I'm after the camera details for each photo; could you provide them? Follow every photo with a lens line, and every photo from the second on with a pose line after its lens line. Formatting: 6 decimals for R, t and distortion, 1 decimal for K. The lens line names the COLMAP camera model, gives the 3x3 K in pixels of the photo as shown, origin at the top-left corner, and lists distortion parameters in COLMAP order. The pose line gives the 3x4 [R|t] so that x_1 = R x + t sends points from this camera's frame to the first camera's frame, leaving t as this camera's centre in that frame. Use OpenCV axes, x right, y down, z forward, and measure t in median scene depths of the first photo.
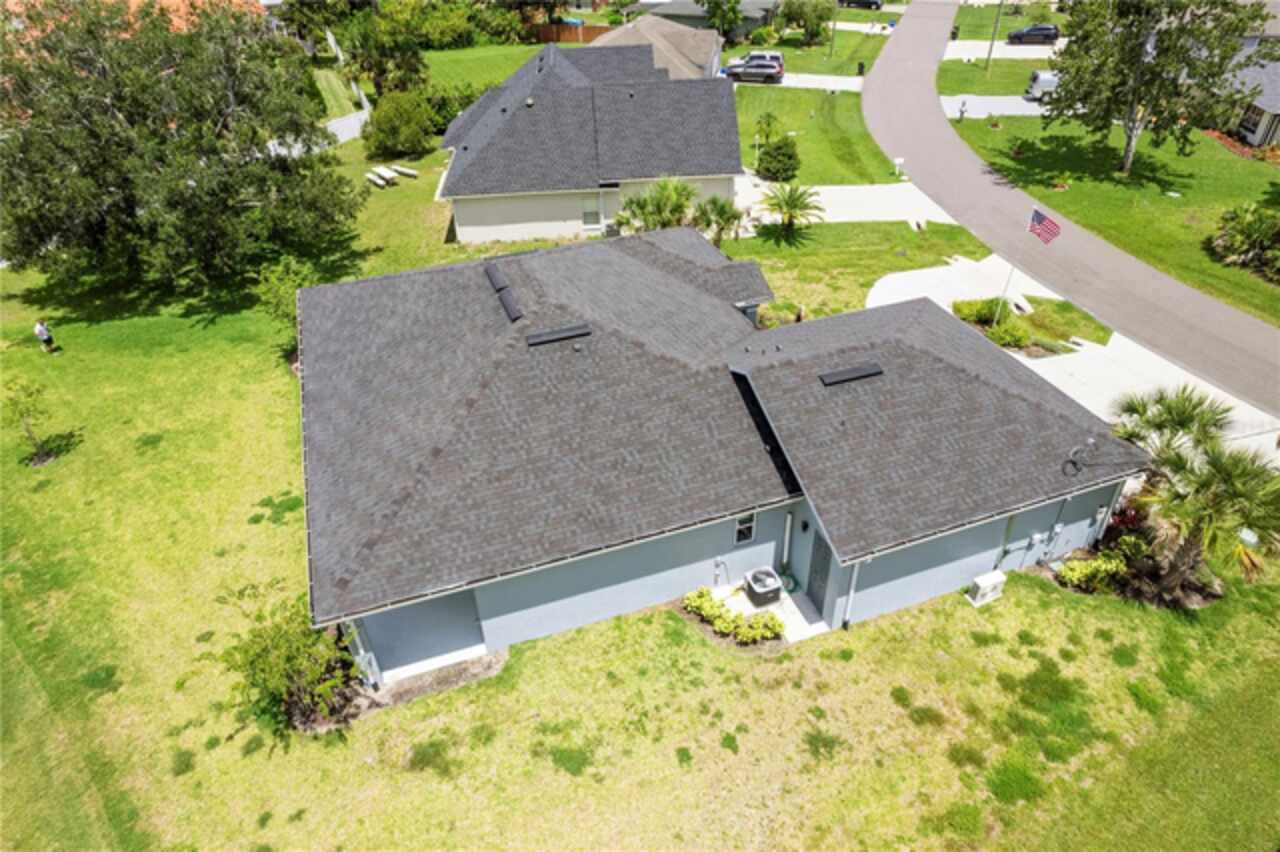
lens RADIAL K [[808.8, 0, 645.7], [0, 808.8, 423.7], [0, 0, 1]] dist [-0.035697, 0.002228]
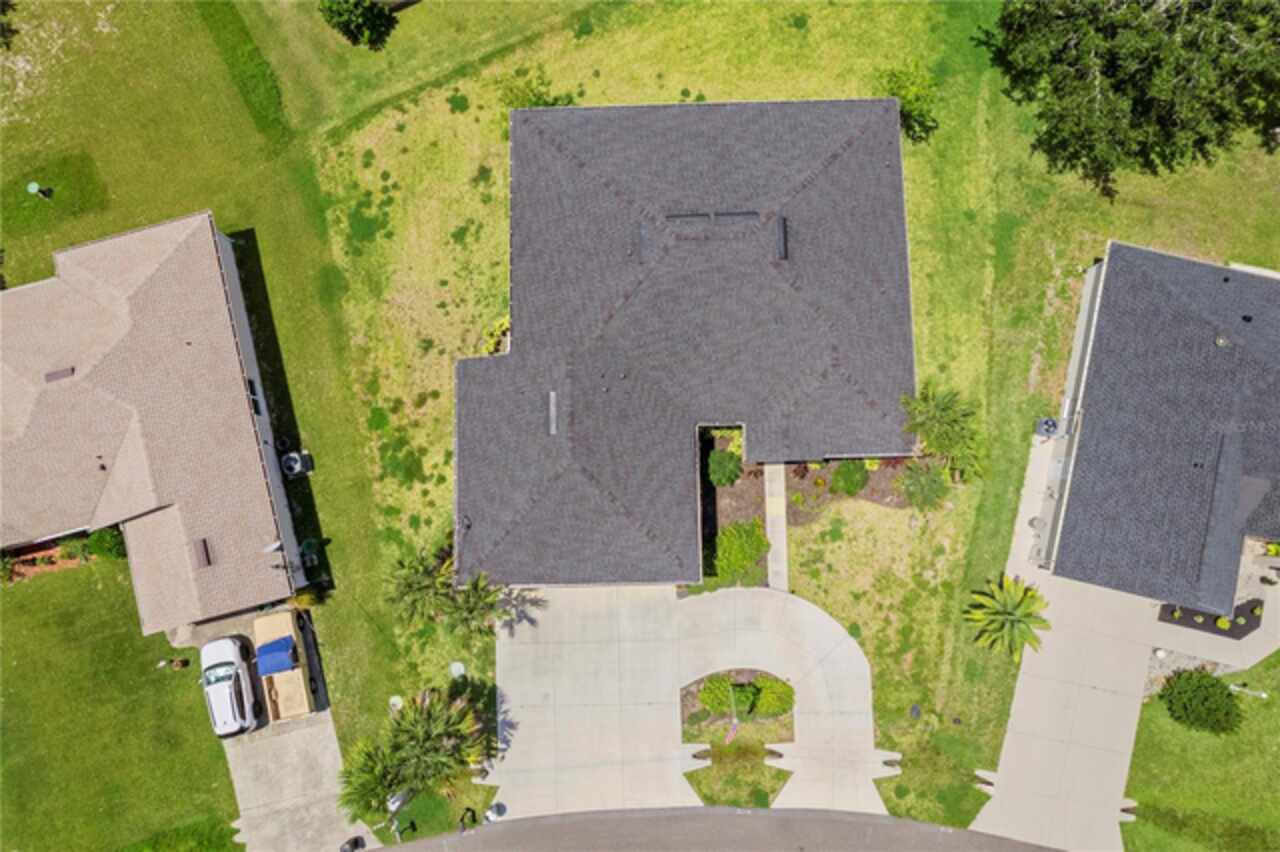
lens RADIAL K [[808.8, 0, 645.7], [0, 808.8, 423.7], [0, 0, 1]] dist [-0.035697, 0.002228]
pose [[-0.320815, 0.943662, -0.081116, 0.380101], [-0.538939, -0.111451, 0.834939, -1.617468], [0.778860, 0.311578, 0.544332, 0.340746]]
